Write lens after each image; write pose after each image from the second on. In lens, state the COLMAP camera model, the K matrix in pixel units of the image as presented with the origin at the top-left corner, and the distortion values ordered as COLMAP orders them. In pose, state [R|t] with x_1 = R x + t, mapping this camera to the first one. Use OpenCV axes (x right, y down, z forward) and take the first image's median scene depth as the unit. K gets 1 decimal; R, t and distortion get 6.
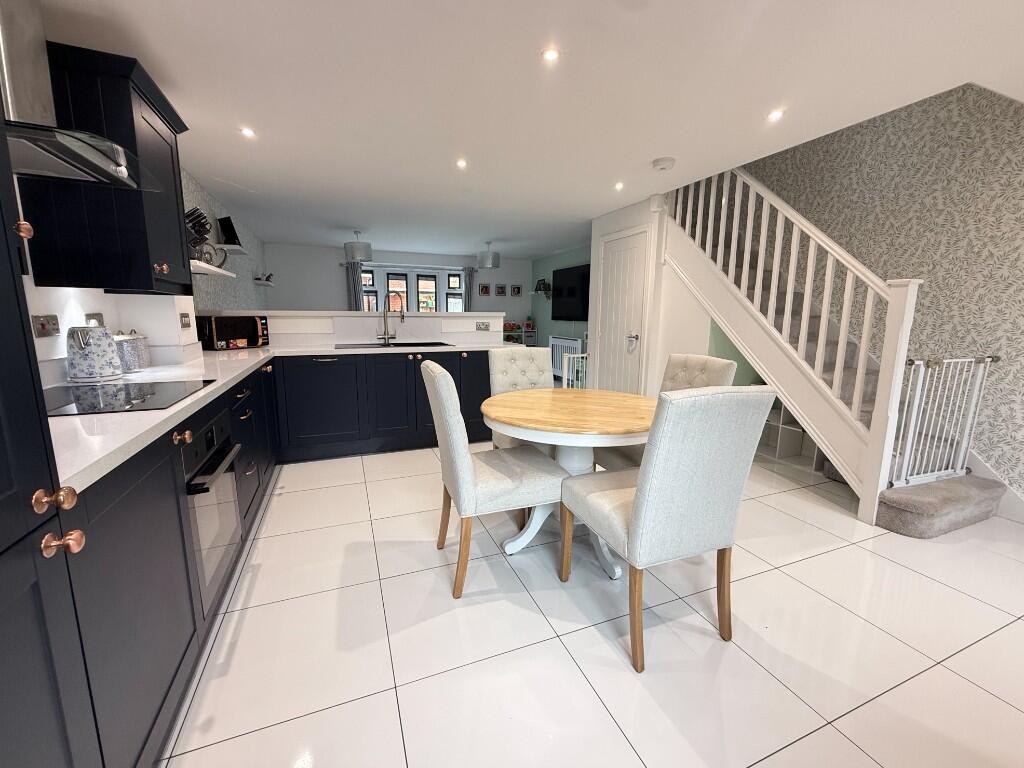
lens RADIAL K [[412.0, 0, 511.0], [0, 412.0, 382.6], [0, 0, 1]] dist [-0.000133, 0.000436]
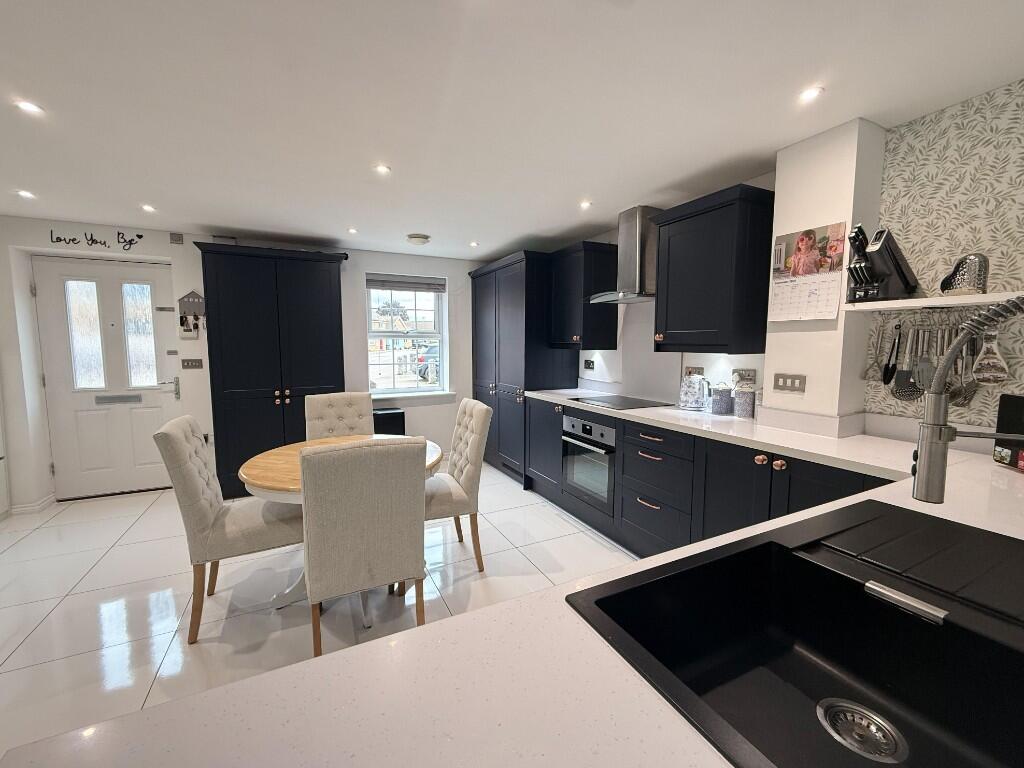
lens RADIAL K [[412.0, 0, 511.8], [0, 412.0, 384.5], [0, 0, 1]] dist [-0.000133, 0.000436]
pose [[-0.996895, -0.003756, -0.078649, -0.061383], [-0.023944, 0.966018, 0.257364, -0.147793], [0.075010, 0.258448, -0.963109, 0.745040]]
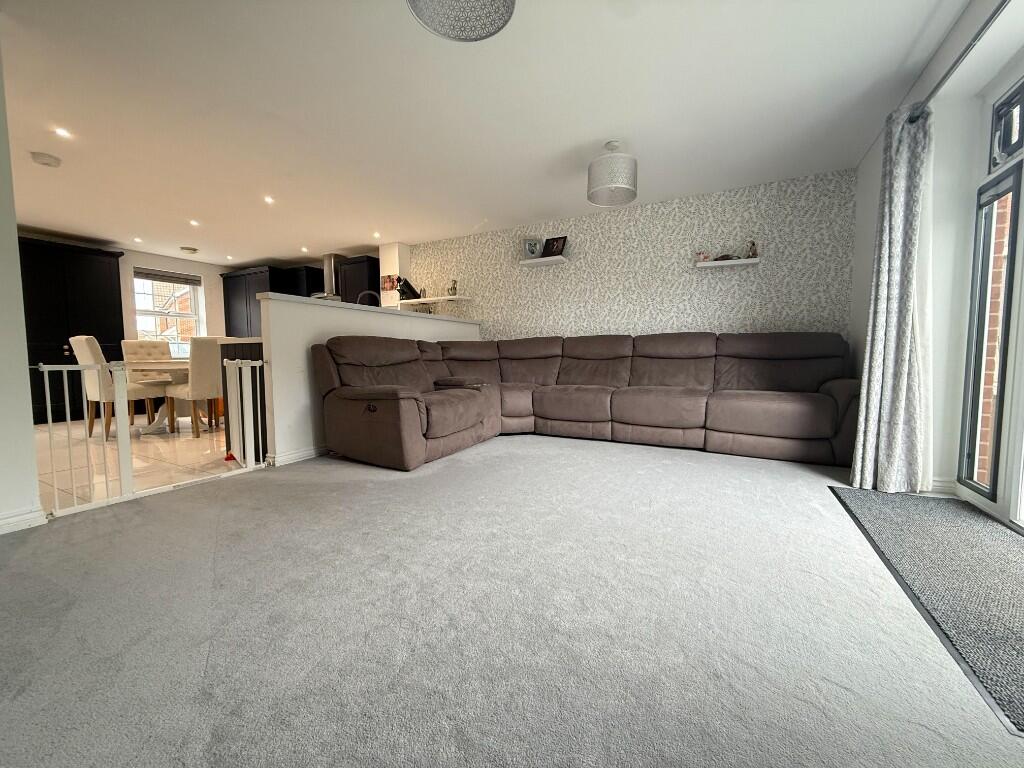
lens RADIAL K [[412.0, 0, 510.3], [0, 412.0, 381.1], [0, 0, 1]] dist [-0.000133, 0.000436]
pose [[-0.777398, 0.032888, -0.628149, 0.068259], [-0.105523, 0.977660, 0.181784, -0.151488], [0.620094, 0.207602, -0.756561, 1.376867]]
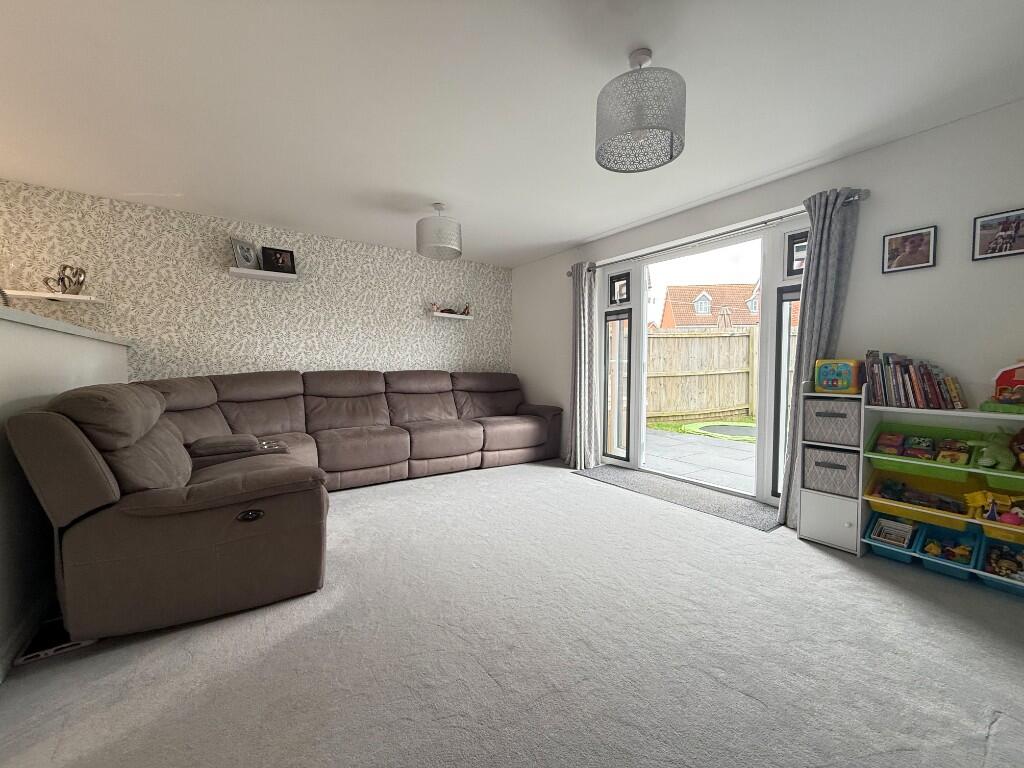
lens RADIAL K [[412.0, 0, 511.6], [0, 412.0, 380.8], [0, 0, 1]] dist [-0.000133, 0.000436]
pose [[0.222793, 0.024090, -0.974568, 0.214346], [-0.163209, 0.986507, -0.012926, -0.133286], [0.961107, 0.161938, 0.223719, 1.004027]]
